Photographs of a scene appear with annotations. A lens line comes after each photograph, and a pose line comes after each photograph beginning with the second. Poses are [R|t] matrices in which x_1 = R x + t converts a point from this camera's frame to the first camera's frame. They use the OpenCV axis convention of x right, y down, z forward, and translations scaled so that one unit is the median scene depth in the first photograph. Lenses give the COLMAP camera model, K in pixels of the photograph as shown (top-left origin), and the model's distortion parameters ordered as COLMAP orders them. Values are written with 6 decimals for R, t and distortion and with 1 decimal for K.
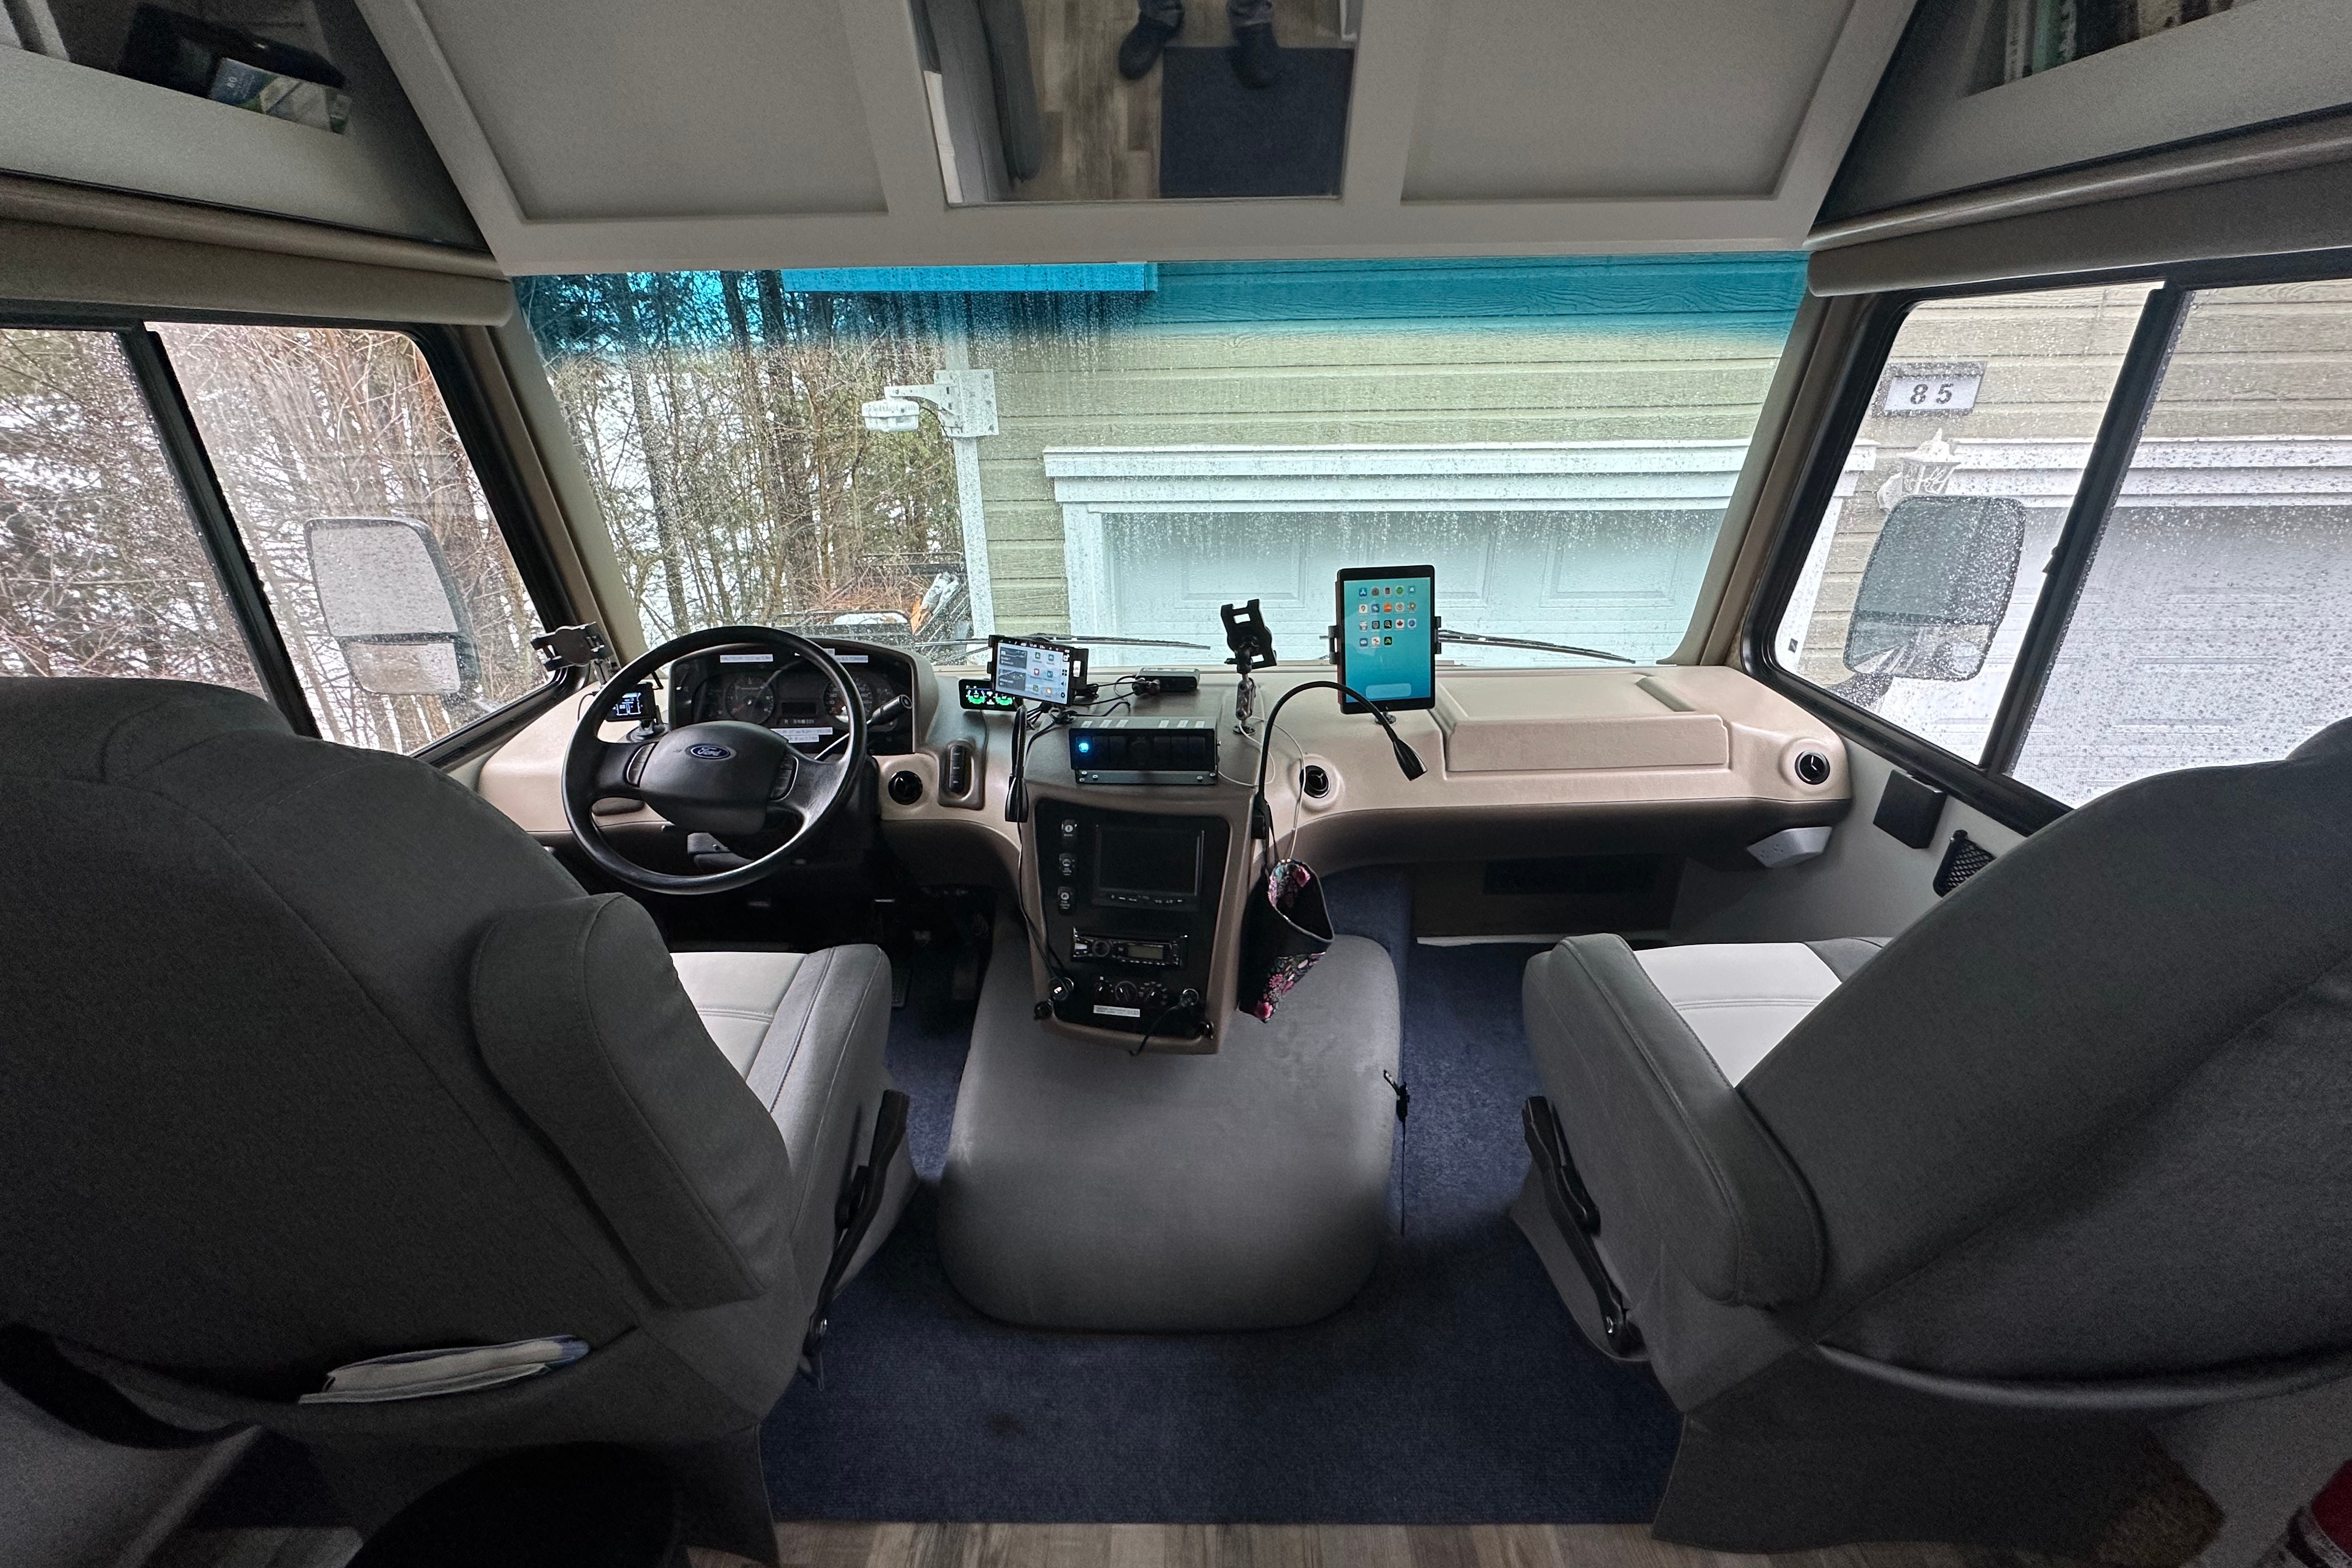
lens RADIAL K [[936.4, 0, 1172.8], [0, 936.4, 777.2], [0, 0, 1]] dist [0.002019, 0.001507]
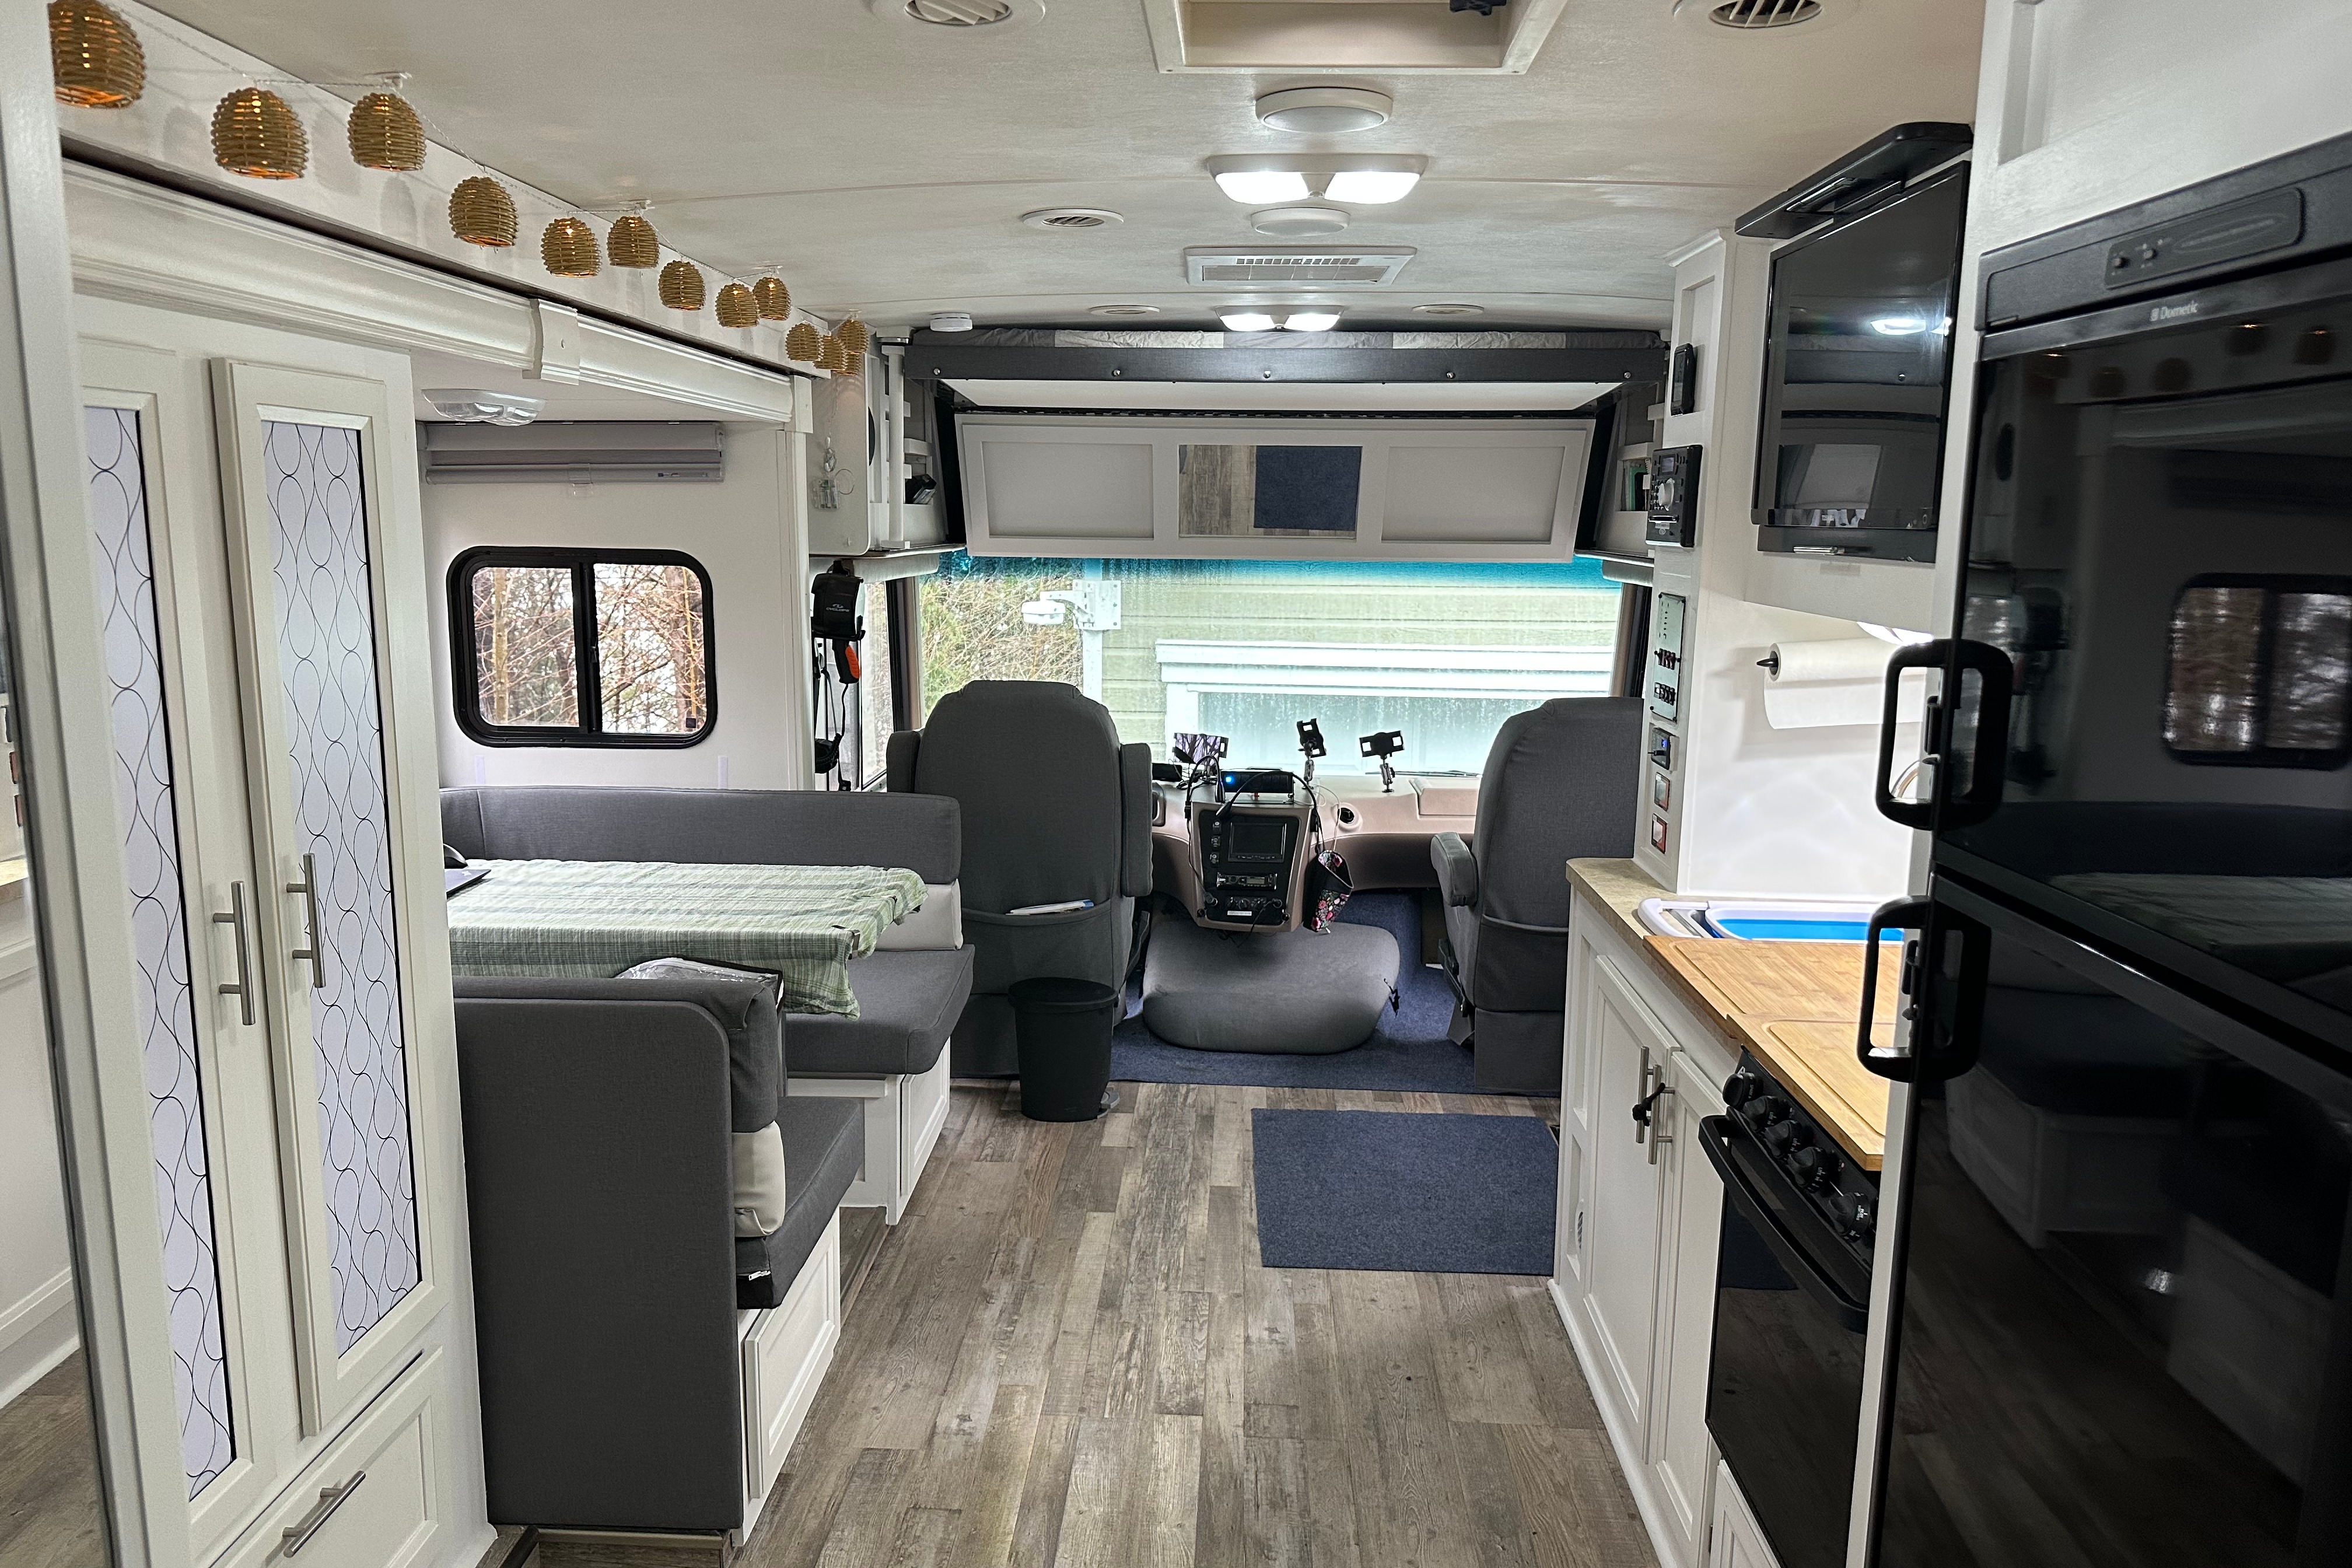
lens RADIAL K [[1646.5, 0, 1169.9], [0, 1646.5, 804.6], [0, 0, 1]] dist [0.082062, -0.074412]
pose [[0.999238, 0.029742, -0.025288, -0.113362], [-0.034932, 0.970385, -0.239023, 0.770986], [0.017430, 0.239724, 0.970685, -2.155662]]
